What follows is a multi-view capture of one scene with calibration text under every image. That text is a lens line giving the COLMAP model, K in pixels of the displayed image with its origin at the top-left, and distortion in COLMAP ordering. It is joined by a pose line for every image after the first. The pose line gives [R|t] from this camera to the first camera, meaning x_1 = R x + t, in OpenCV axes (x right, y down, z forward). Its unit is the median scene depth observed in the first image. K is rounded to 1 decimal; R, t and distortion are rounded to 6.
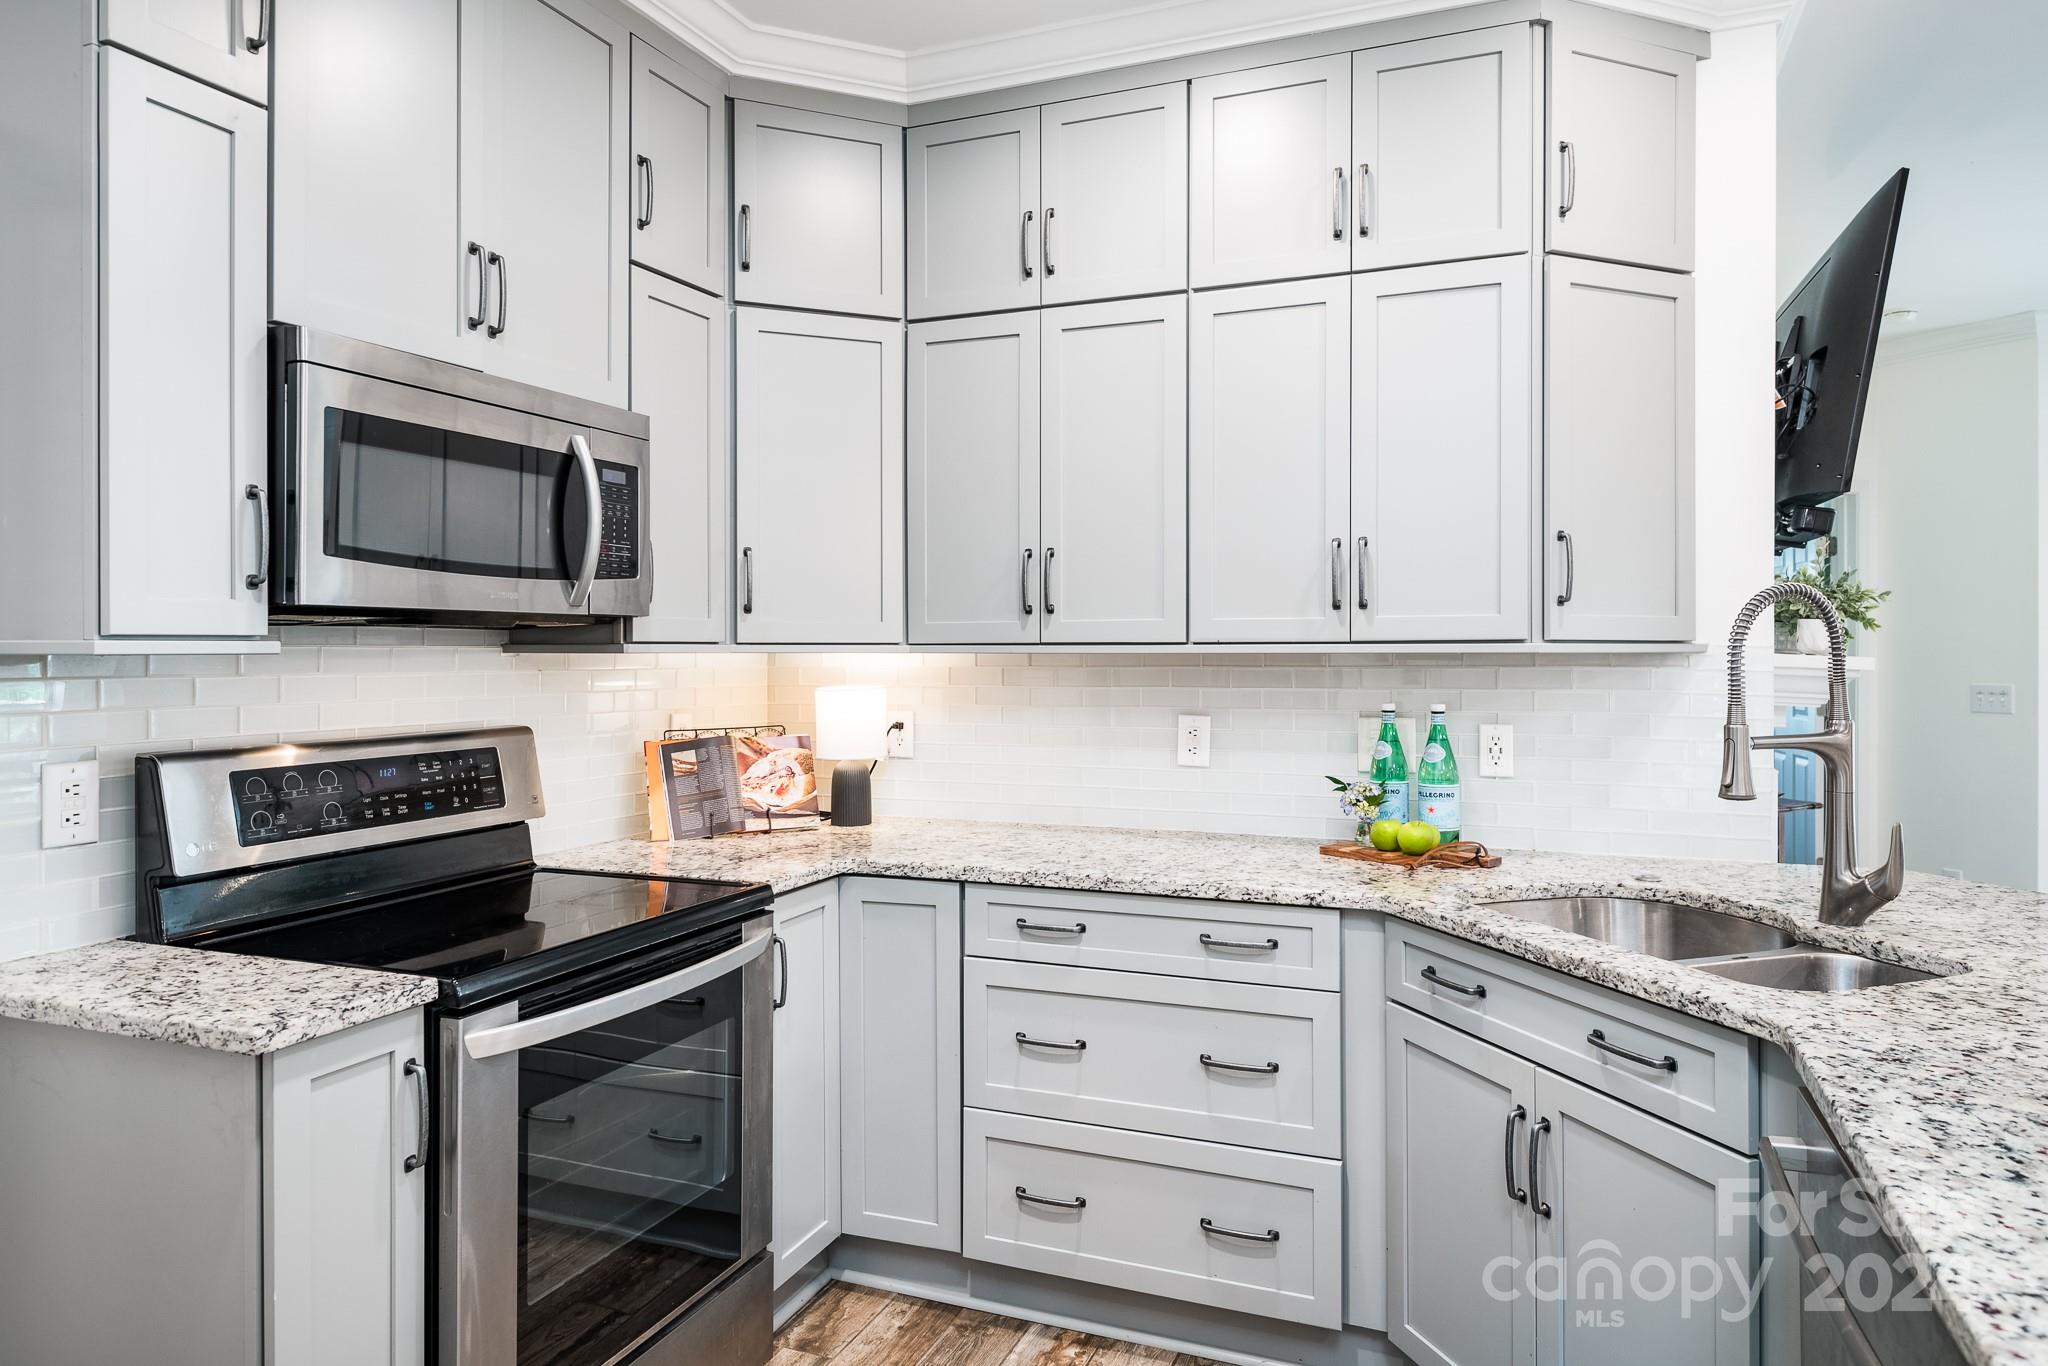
lens RADIAL K [[1284.7, 0, 1025.8], [0, 1284.7, 663.5], [0, 0, 1]] dist [0.021006, -0.013586]
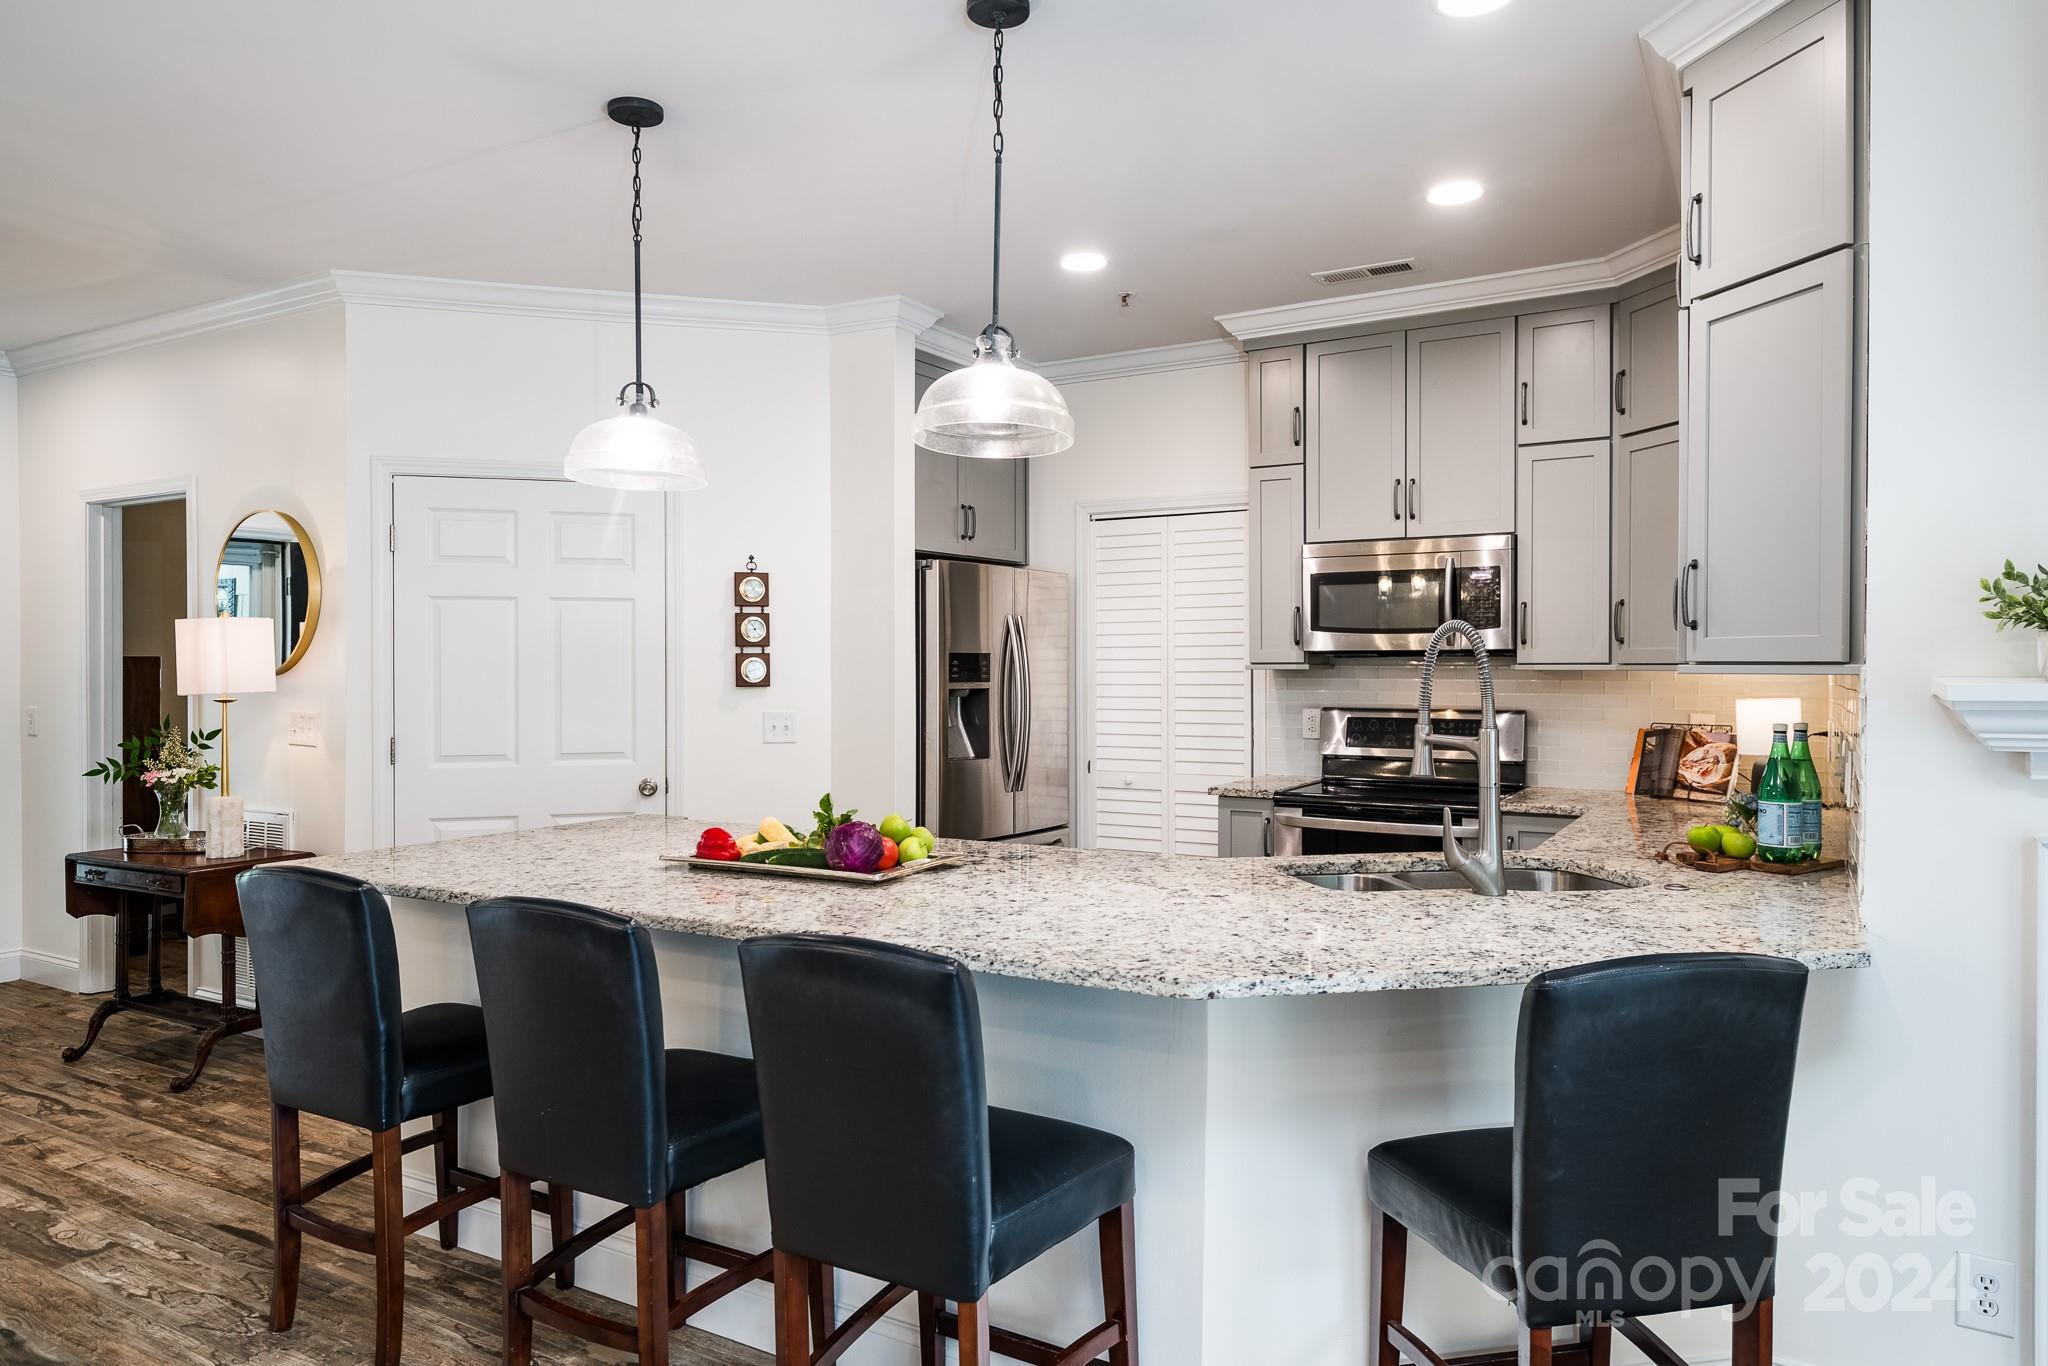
lens RADIAL K [[1284.7, 0, 1029.0], [0, 1284.7, 678.0], [0, 0, 1]] dist [0.021006, -0.013586]
pose [[-0.144843, 0.010566, -0.989398, 1.263203], [-0.008087, 0.999897, 0.011862, -0.010715], [0.989422, 0.009719, -0.144742, 0.498709]]
